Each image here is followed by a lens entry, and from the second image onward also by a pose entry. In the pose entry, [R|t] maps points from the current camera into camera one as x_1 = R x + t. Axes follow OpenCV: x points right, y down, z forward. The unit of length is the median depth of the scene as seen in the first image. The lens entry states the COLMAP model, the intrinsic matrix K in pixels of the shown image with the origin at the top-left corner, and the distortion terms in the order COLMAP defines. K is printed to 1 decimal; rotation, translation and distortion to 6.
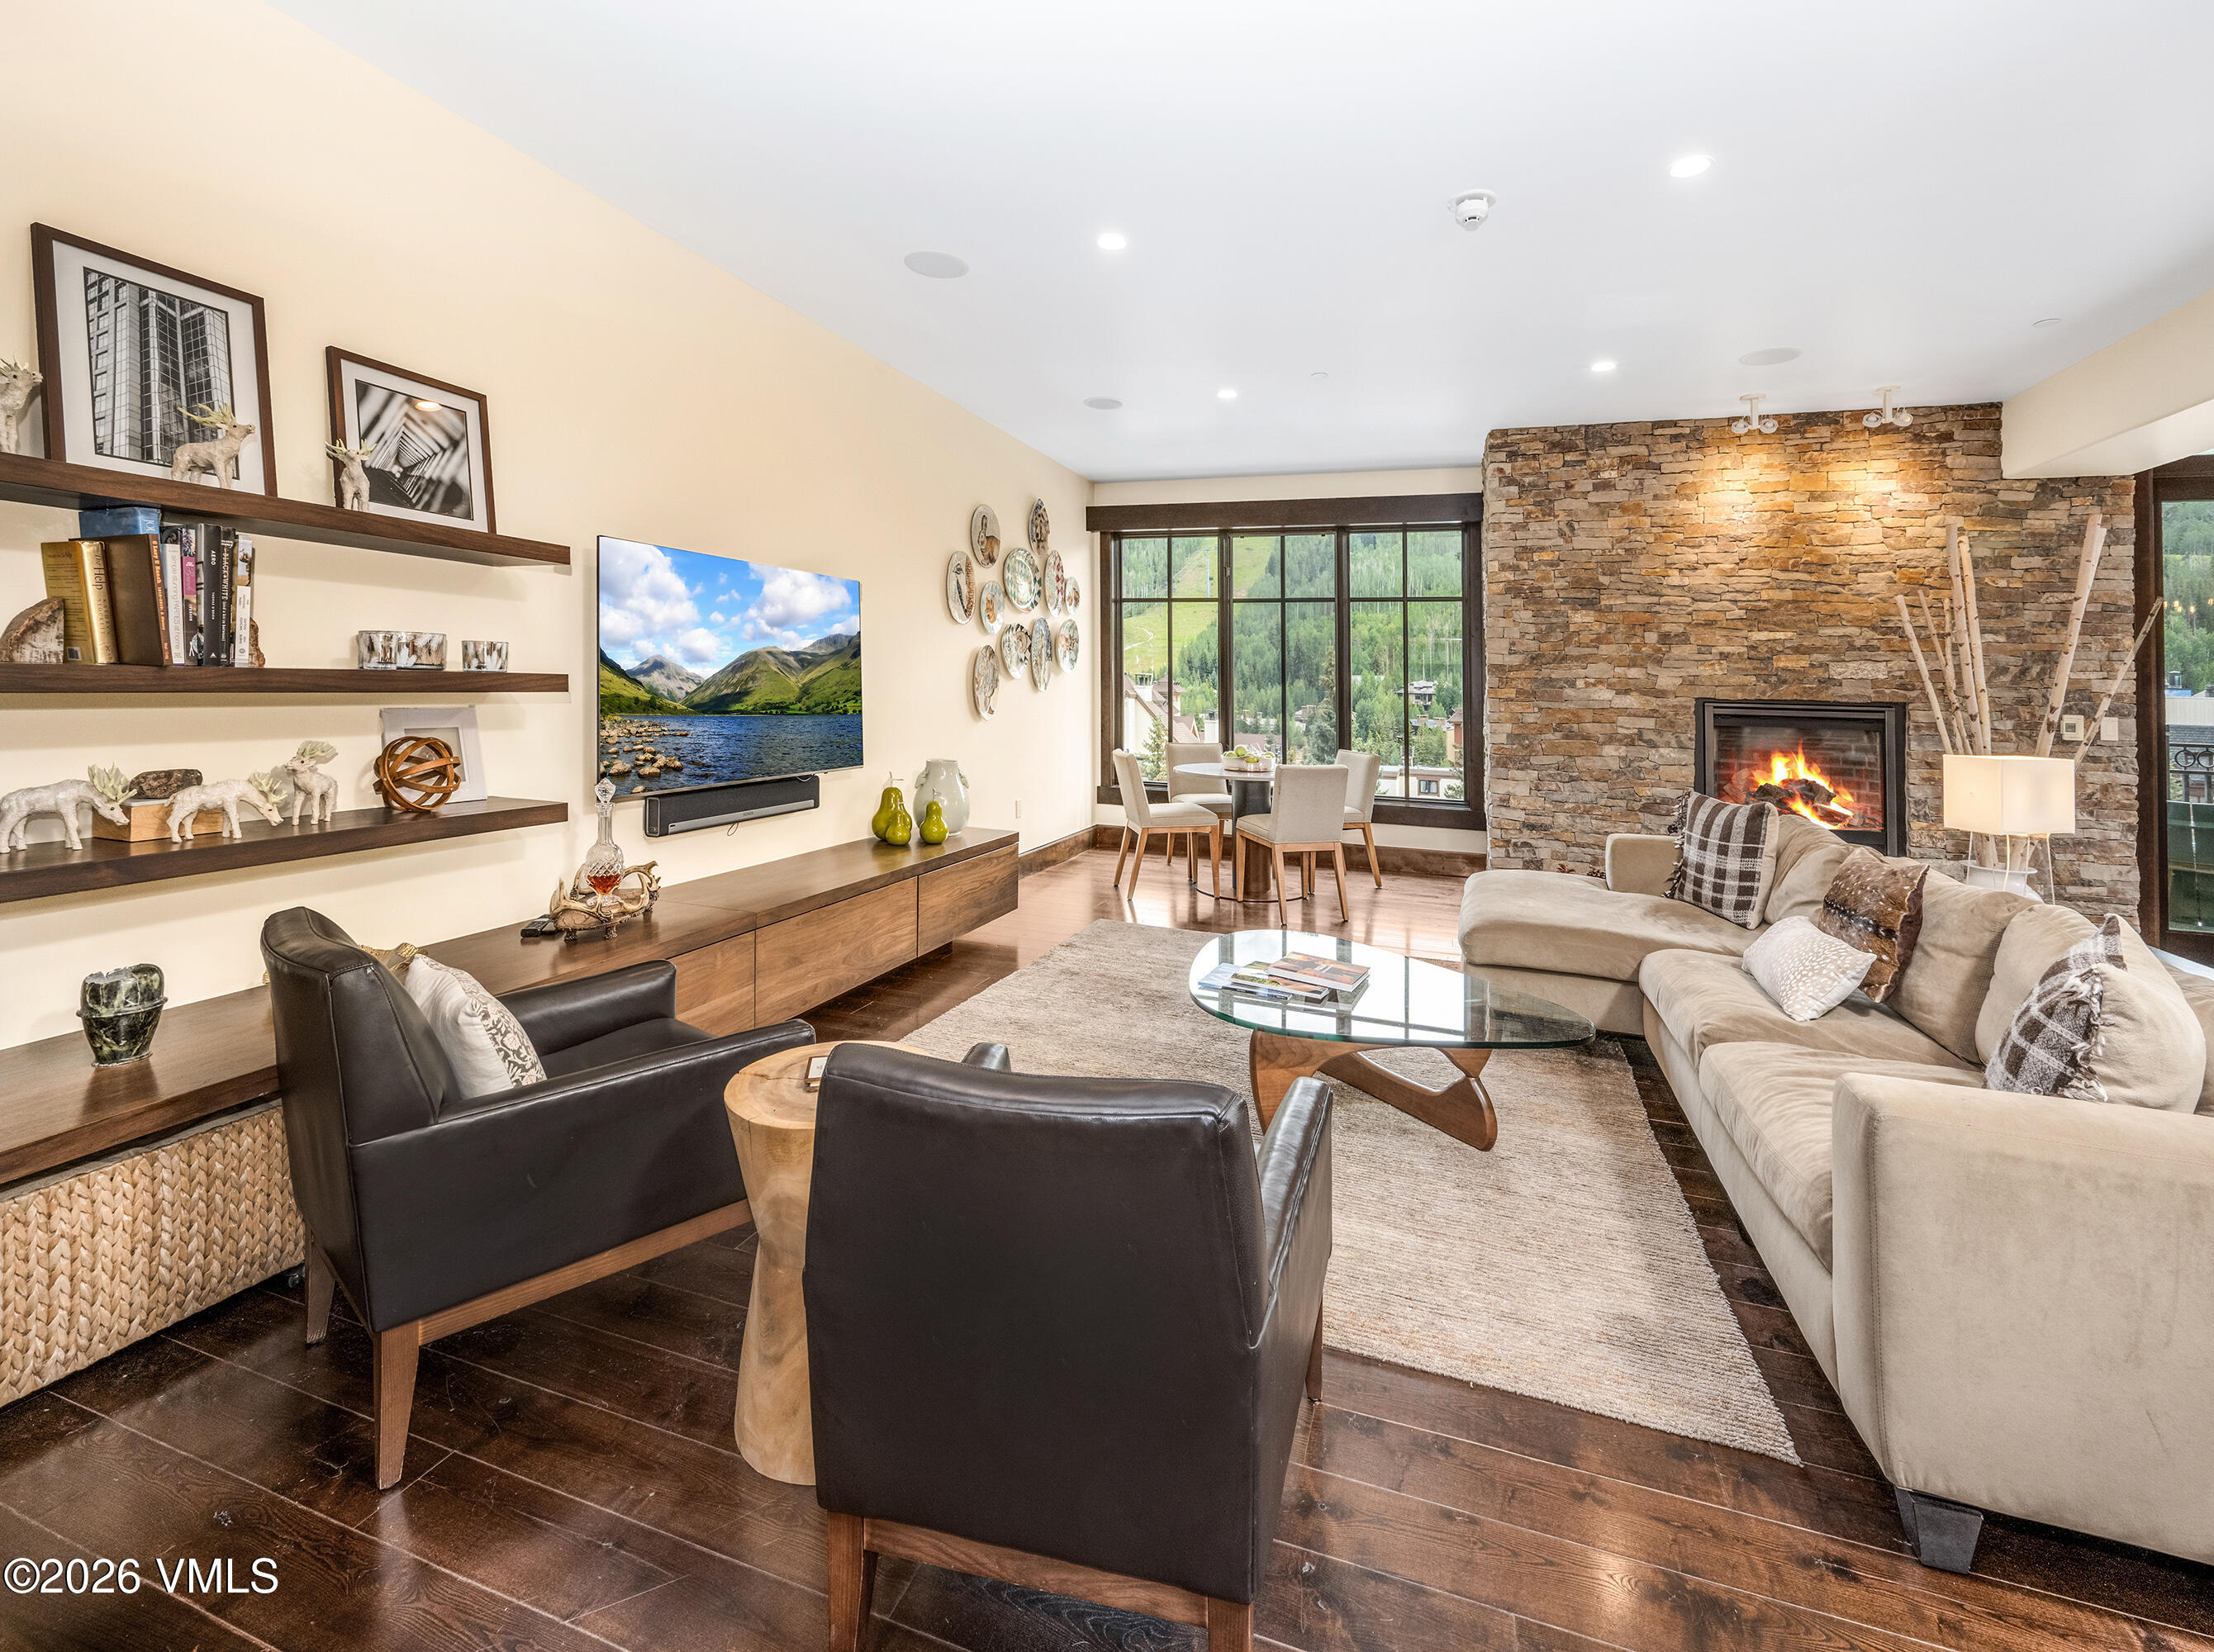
lens RADIAL K [[959.2, 0, 1055.3], [0, 959.2, 676.2], [0, 0, 1]] dist [-0.003215, -0.000661]
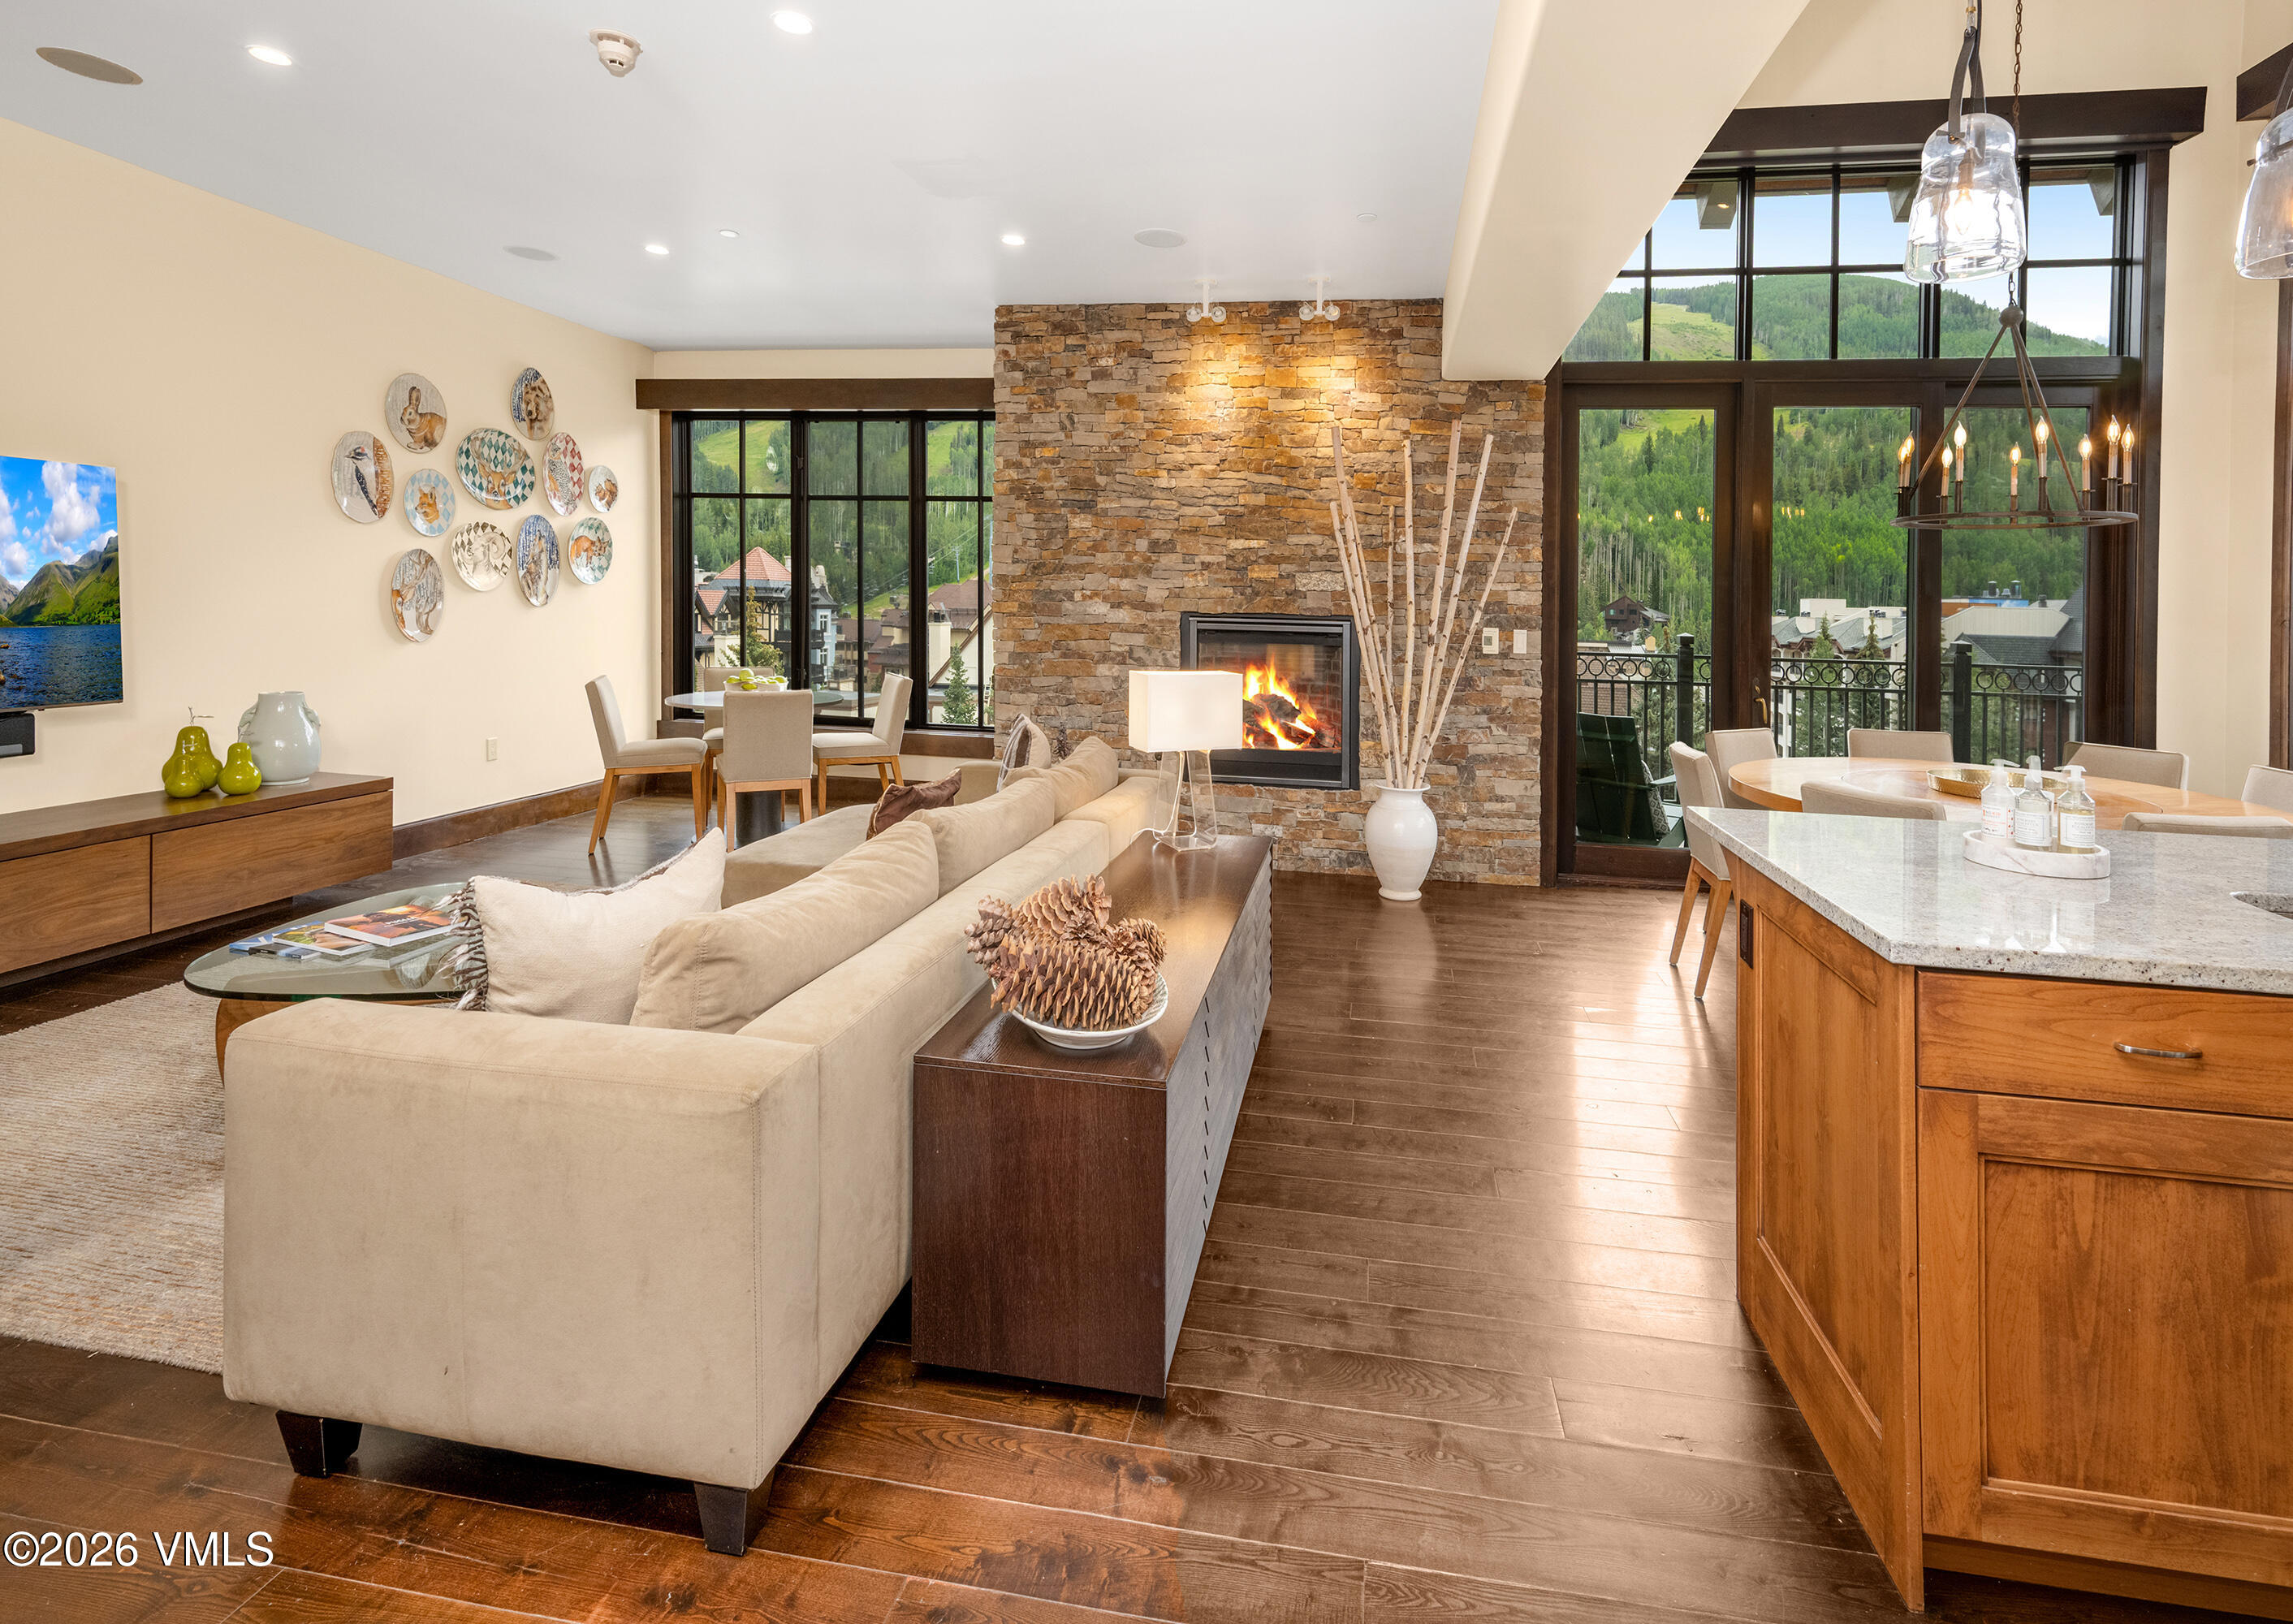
lens RADIAL K [[1171.1, 0, 1171.2], [0, 1171.1, 646.0], [0, 0, 1]] dist [-0.015855, 0.003269]
pose [[0.984097, -0.009224, 0.177392, 0.454304], [0.000674, 0.998837, 0.048200, 0.001660], [-0.177631, -0.047314, 0.982959, -0.098721]]
